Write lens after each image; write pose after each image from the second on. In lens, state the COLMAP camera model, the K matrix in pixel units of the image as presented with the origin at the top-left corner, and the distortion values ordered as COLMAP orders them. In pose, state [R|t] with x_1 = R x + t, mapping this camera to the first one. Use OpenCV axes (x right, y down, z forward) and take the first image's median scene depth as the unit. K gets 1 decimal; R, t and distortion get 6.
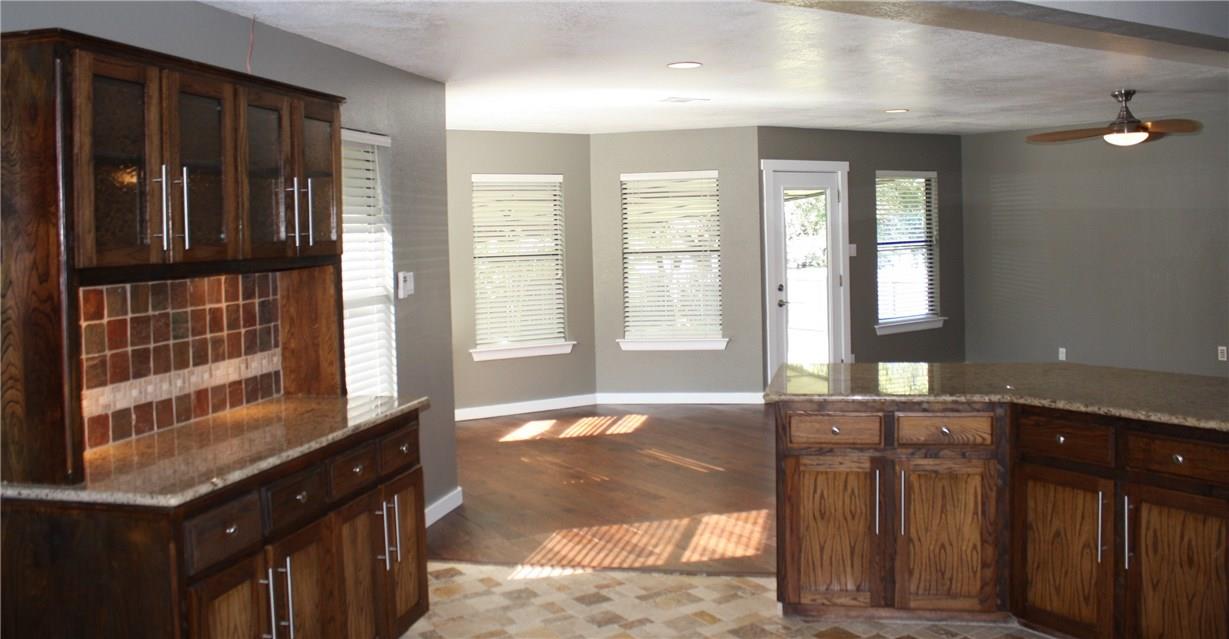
lens RADIAL K [[1050.8, 0, 638.0], [0, 1050.8, 238.5], [0, 0, 1]] dist [-0.119092, -0.001231]
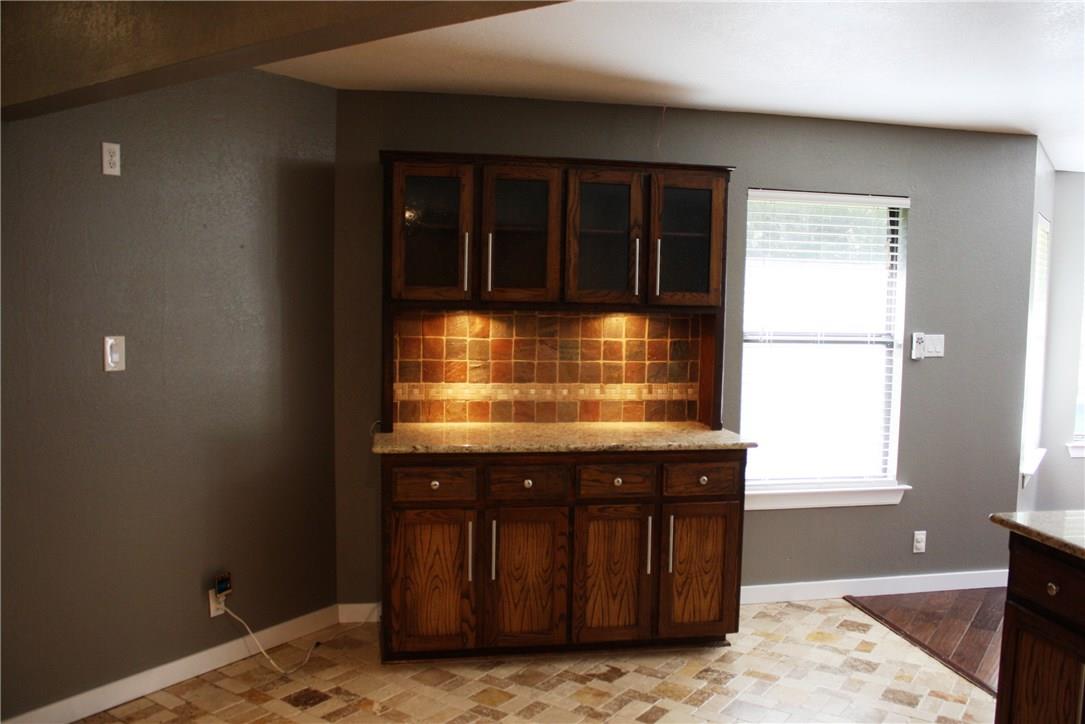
lens RADIAL K [[930.3, 0, 533.9], [0, 930.3, 367.2], [0, 0, 1]] dist [-0.133705, 0.113203]
pose [[0.377100, 0.109495, -0.919677, 0.445774], [-0.036417, 0.993972, 0.103409, -0.012390], [0.925456, -0.005504, 0.378815, 0.326528]]
